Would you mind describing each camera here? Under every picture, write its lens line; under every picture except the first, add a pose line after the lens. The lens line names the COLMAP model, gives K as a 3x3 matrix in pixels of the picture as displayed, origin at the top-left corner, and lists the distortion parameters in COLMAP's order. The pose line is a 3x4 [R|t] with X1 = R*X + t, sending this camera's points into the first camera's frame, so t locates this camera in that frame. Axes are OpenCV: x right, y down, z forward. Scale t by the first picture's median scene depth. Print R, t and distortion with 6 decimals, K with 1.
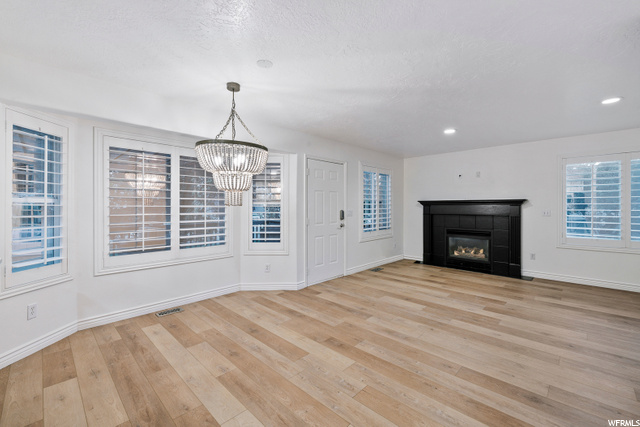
lens RADIAL K [[263.1, 0, 319.8], [0, 263.1, 208.9], [0, 0, 1]] dist [-0.000635, -0.000027]
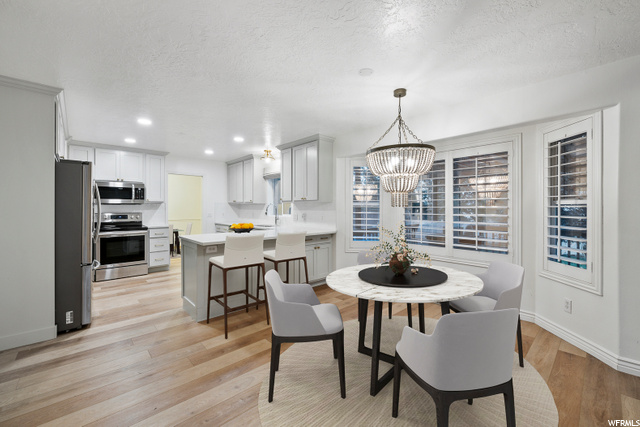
lens RADIAL K [[263.1, 0, 322.7], [0, 263.1, 207.6], [0, 0, 1]] dist [-0.000635, -0.000027]
pose [[-0.035864, -0.003867, -0.999349, 0.520733], [-0.009055, 0.999953, -0.003544, -0.000416], [0.999316, 0.008922, -0.035897, 0.517955]]
